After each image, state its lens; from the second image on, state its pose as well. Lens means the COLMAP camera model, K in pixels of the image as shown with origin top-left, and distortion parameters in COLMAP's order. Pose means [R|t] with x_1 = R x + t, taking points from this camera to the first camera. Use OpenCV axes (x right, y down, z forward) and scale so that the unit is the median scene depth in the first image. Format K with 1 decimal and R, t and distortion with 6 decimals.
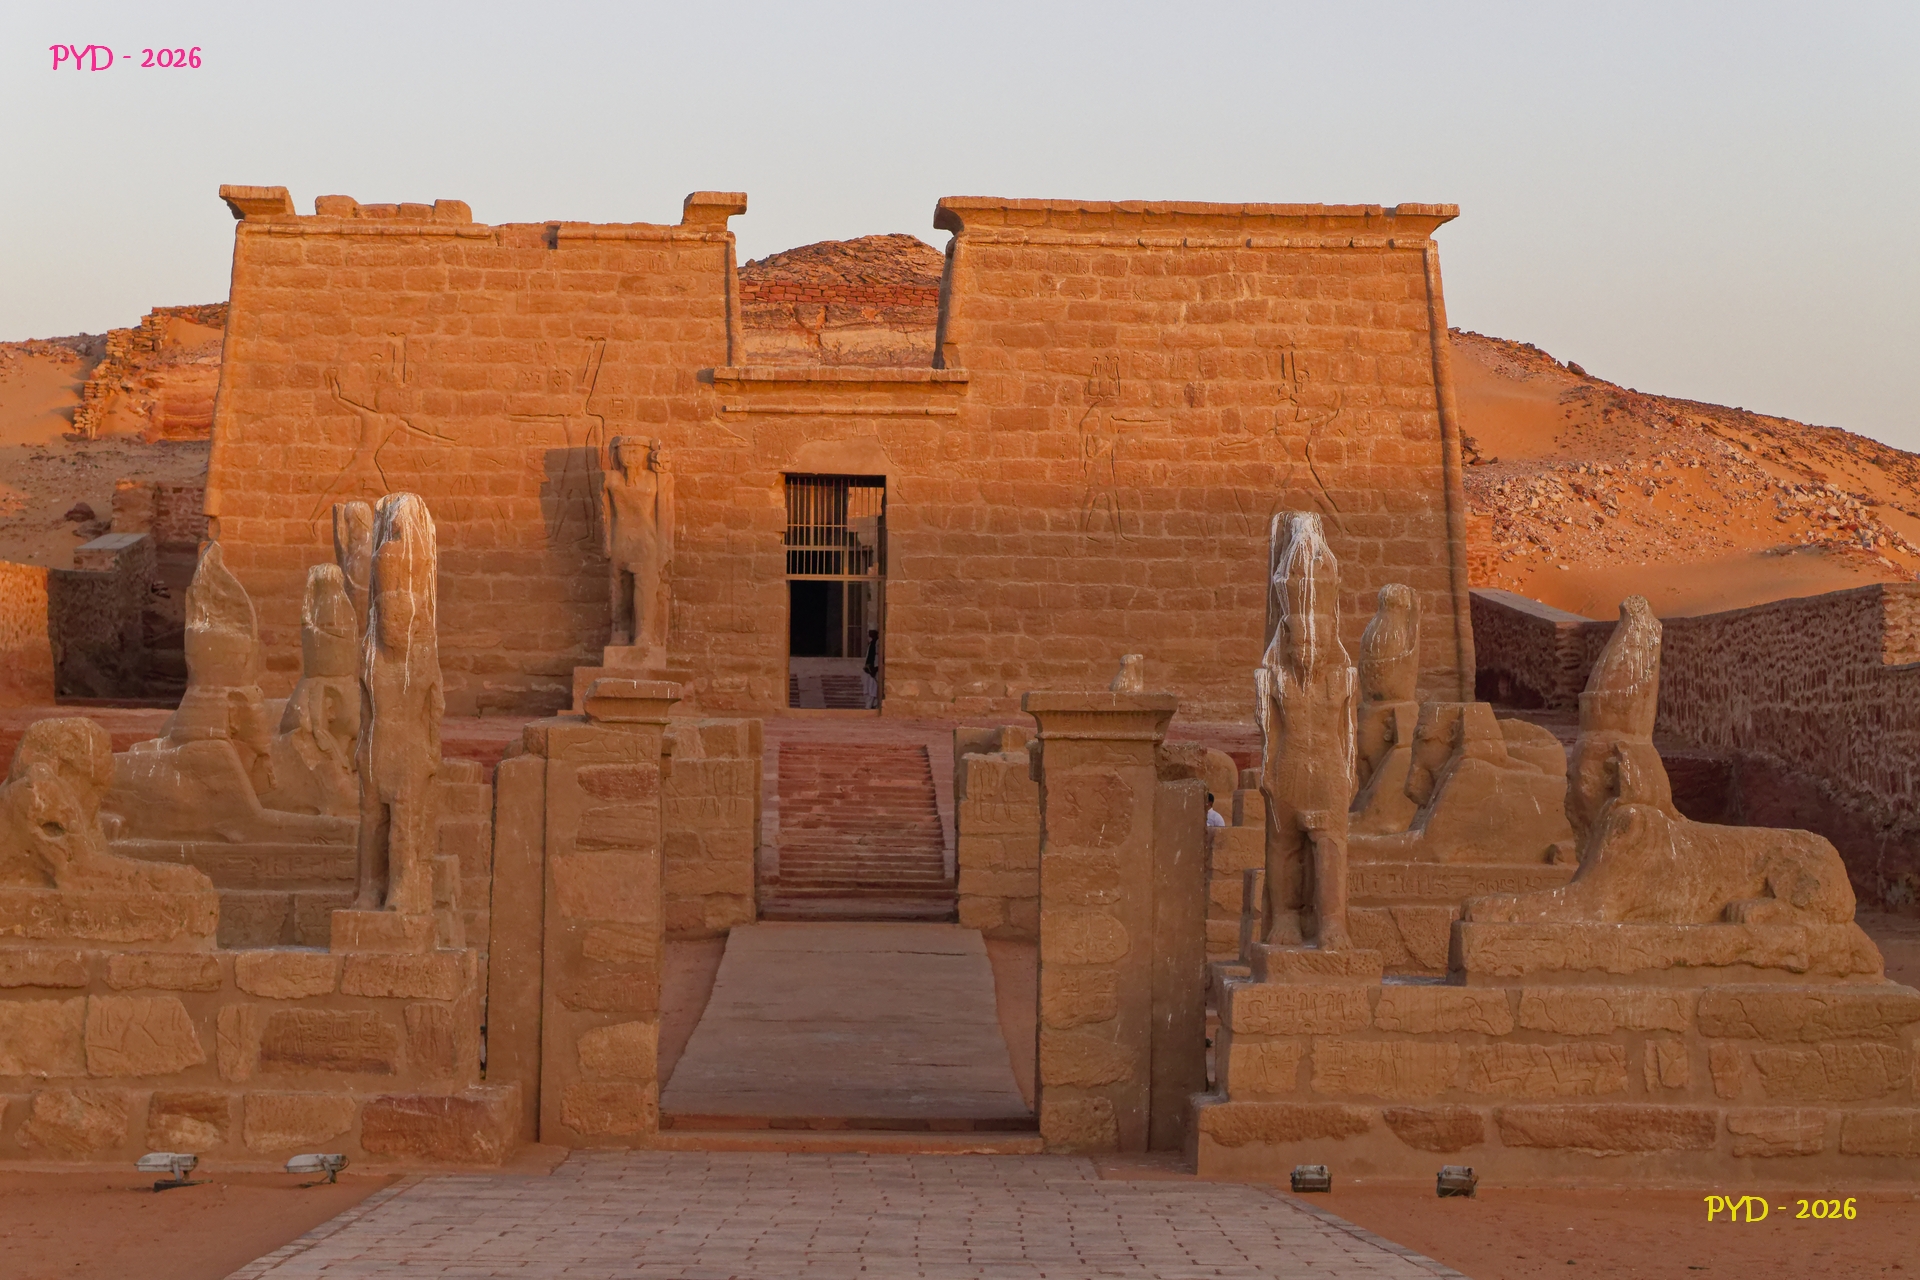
lens RADIAL K [[4977.7, 0, 955.8], [0, 4977.7, 645.2], [0, 0, 1]] dist [0.055844, 0.000000]
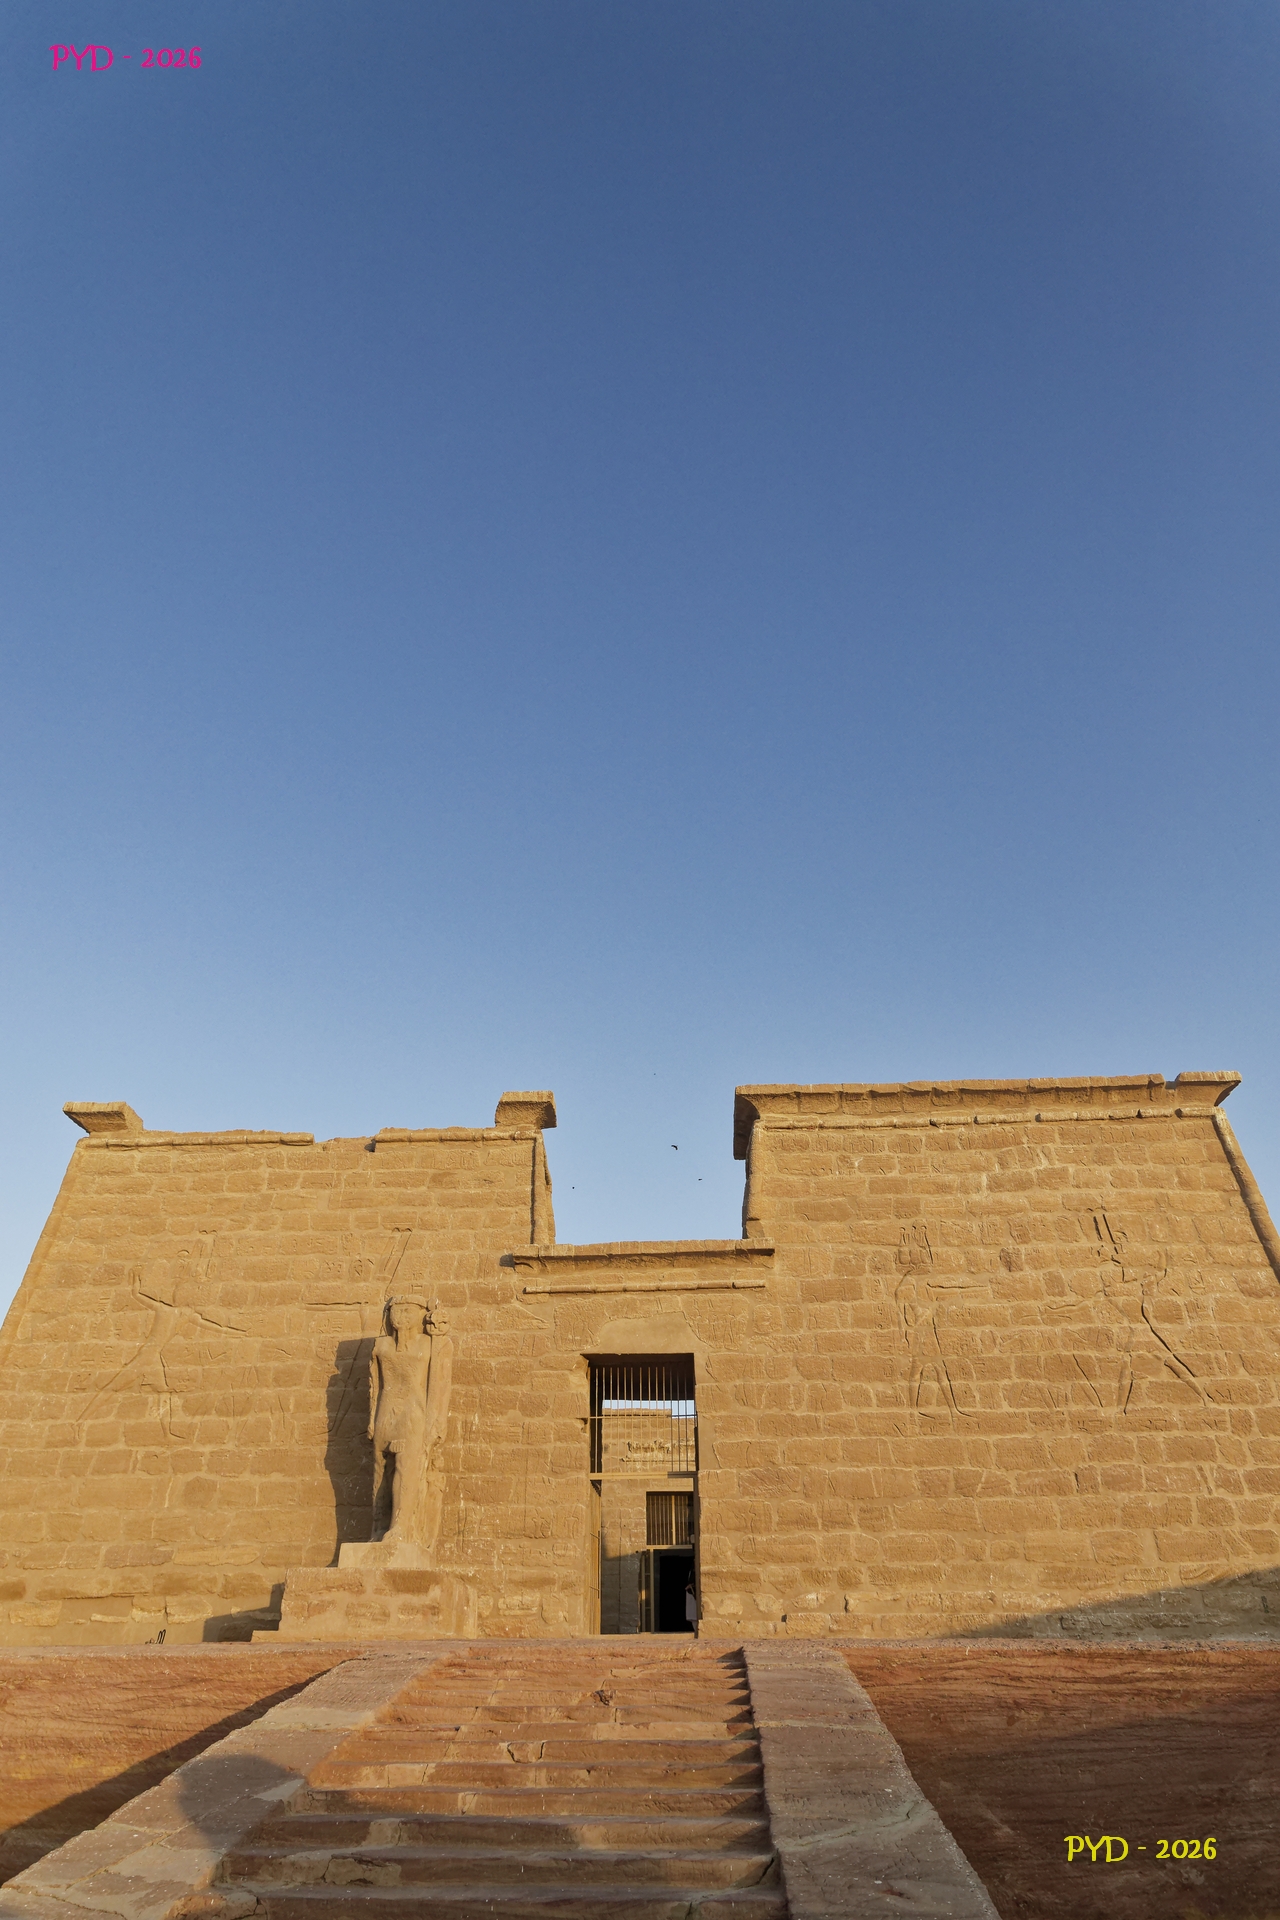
lens RADIAL K [[1287.8, 0, 642.8], [0, 1287.8, 964.1], [0, 0, 1]] dist [0.000253, 0.006199]
pose [[0.995641, -0.062837, -0.068926, -0.002235], [0.020803, 0.869991, -0.492629, 0.021502], [0.090920, 0.489047, 0.867506, 0.753838]]
